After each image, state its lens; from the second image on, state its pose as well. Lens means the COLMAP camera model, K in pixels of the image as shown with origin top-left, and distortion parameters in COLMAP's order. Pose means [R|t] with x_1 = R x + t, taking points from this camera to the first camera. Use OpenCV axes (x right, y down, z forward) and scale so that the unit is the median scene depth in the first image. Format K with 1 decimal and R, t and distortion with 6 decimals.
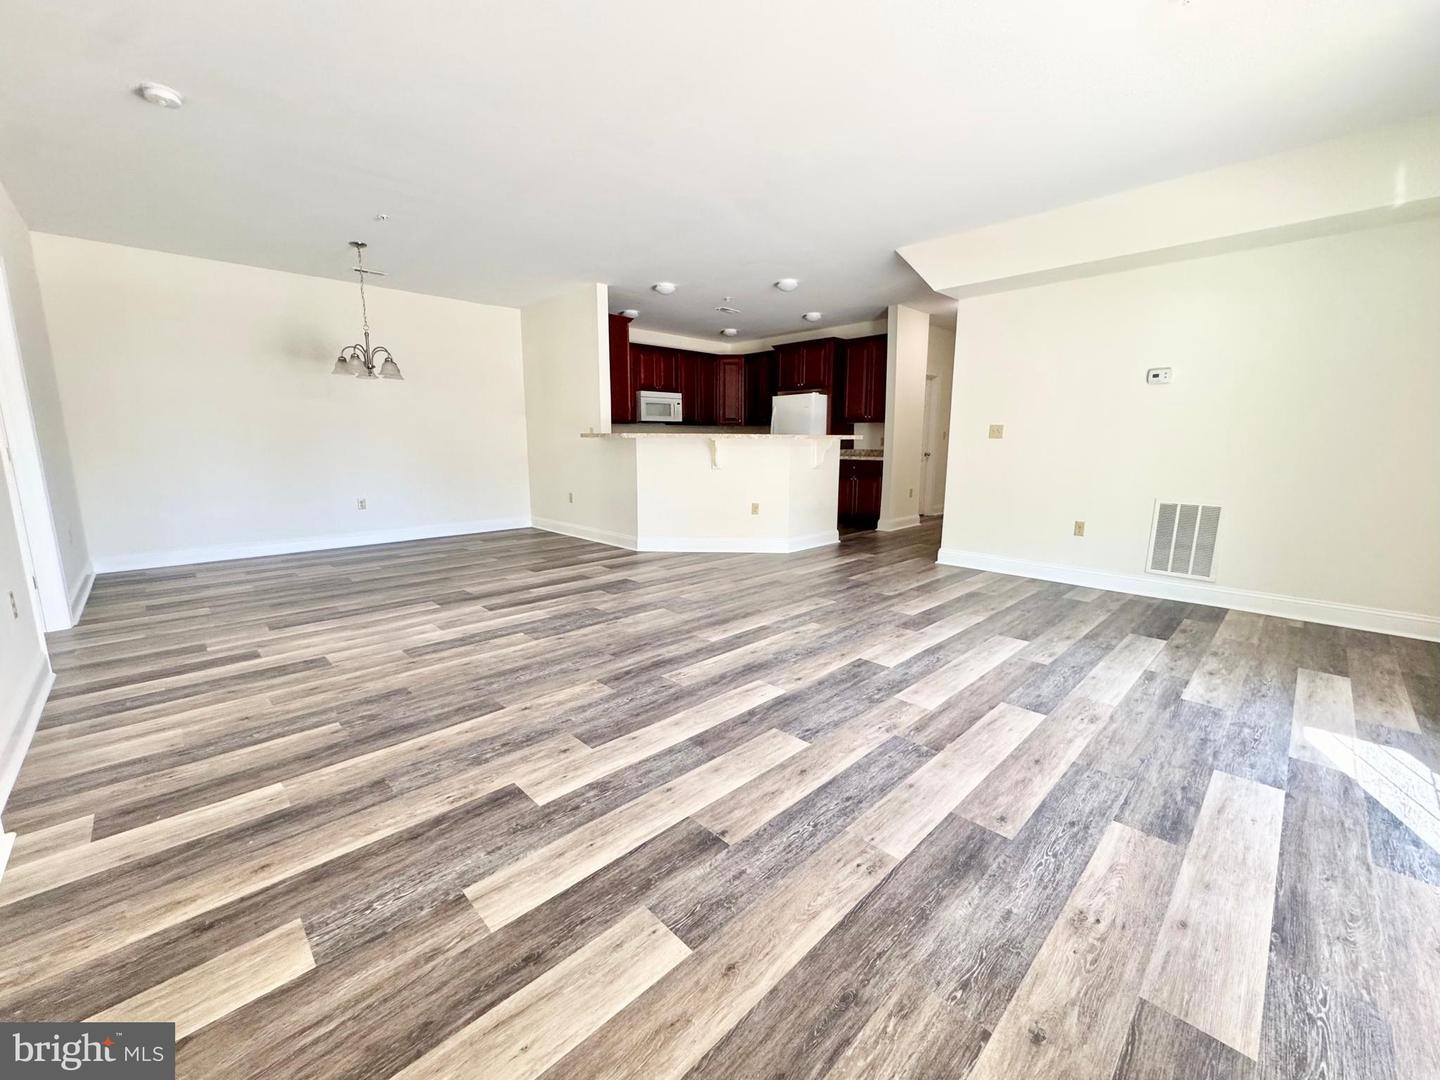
lens RADIAL K [[578.4, 0, 719.4], [0, 578.4, 542.9], [0, 0, 1]] dist [-0.004527, 0.000709]
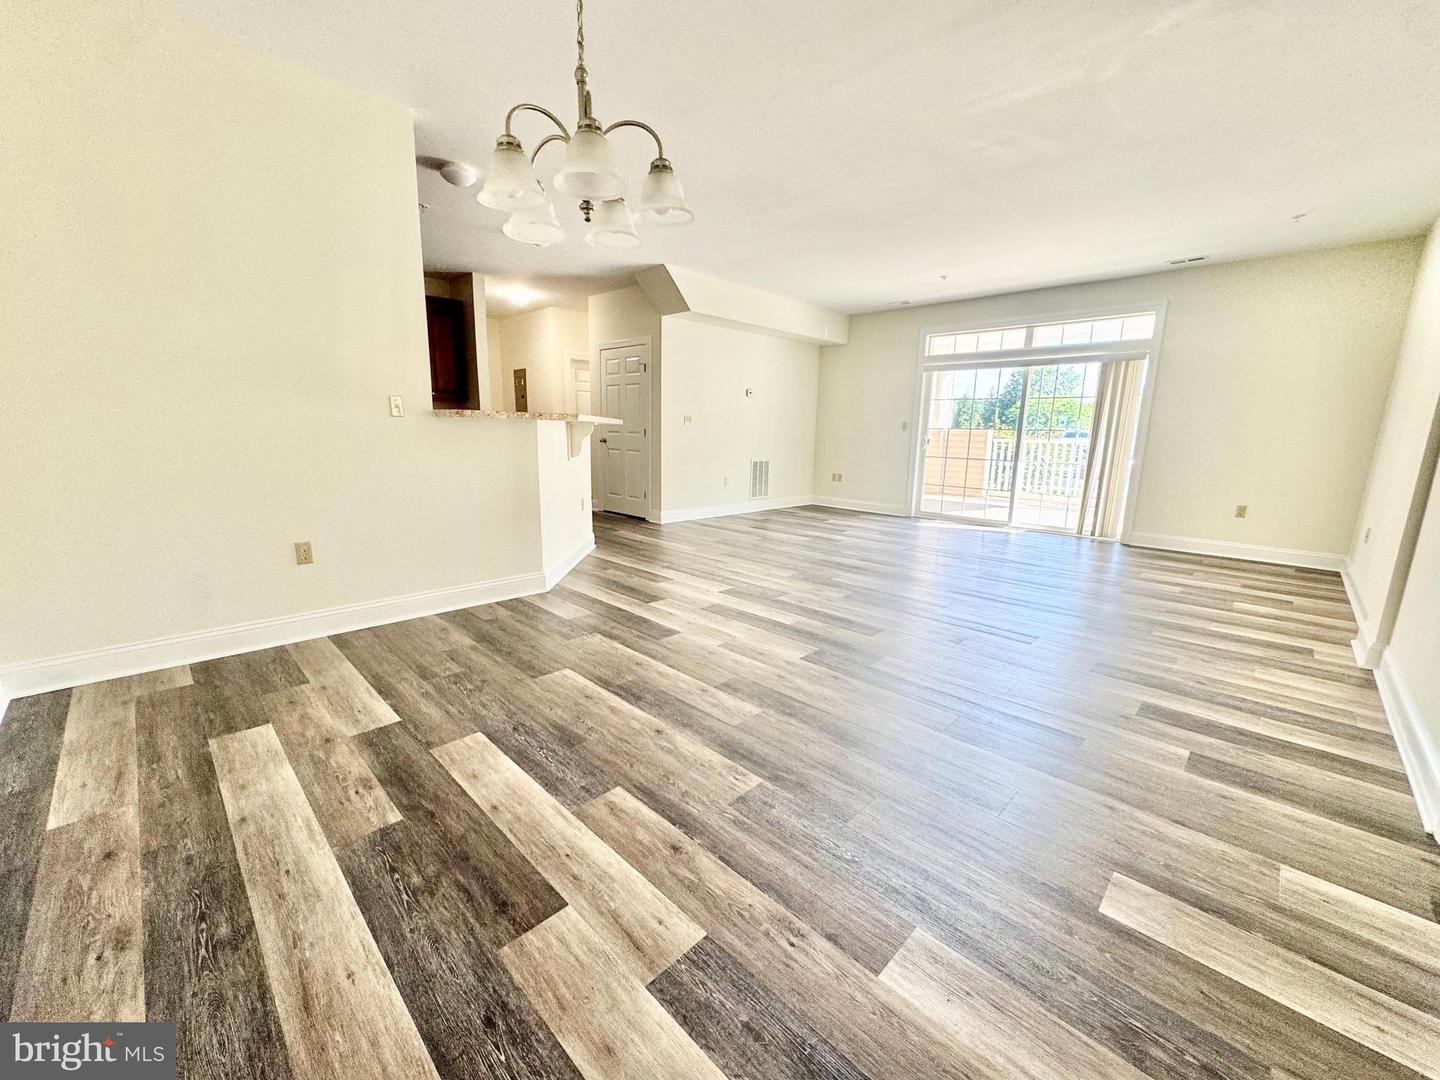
lens RADIAL K [[578.4, 0, 709.1], [0, 578.4, 539.1], [0, 0, 1]] dist [-0.004527, 0.000709]
pose [[-0.009544, -0.191851, 0.981378, -1.828330], [0.155872, 0.969140, 0.190975, -0.331537], [-0.987731, 0.154792, 0.020655, 1.834352]]
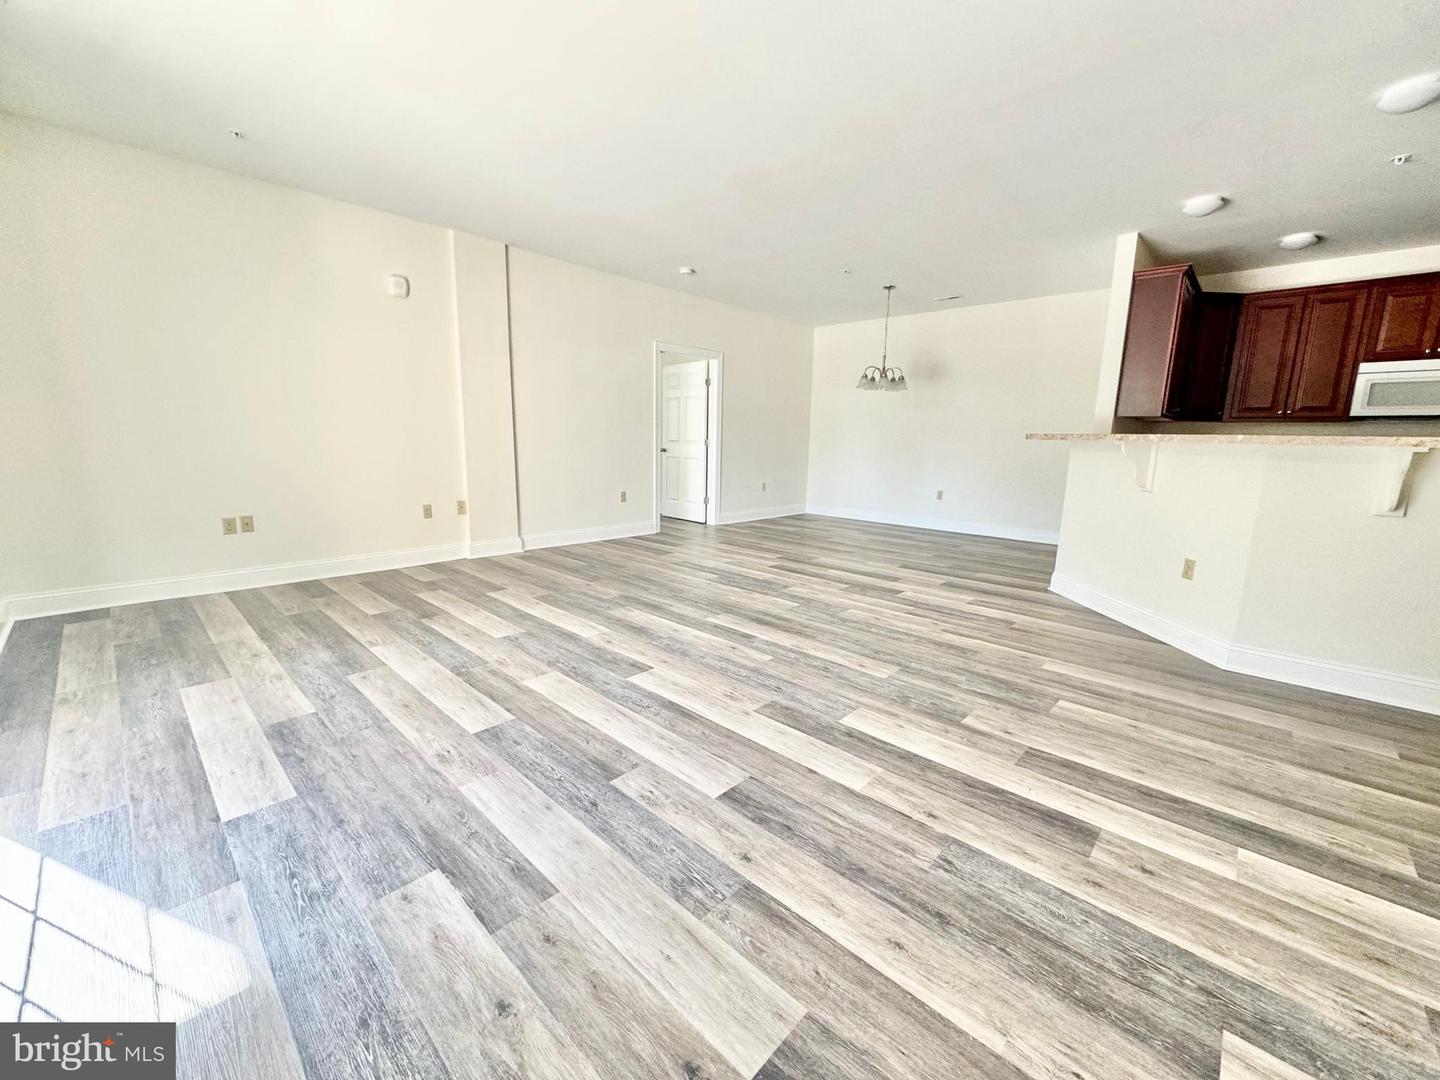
lens RADIAL K [[578.4, 0, 716.8], [0, 578.4, 539.4], [0, 0, 1]] dist [-0.004527, 0.000709]
pose [[0.044860, 0.174325, -0.983666, 1.318366], [-0.197330, 0.966803, 0.162337, -0.198458], [0.979310, 0.186824, 0.077770, 1.161929]]
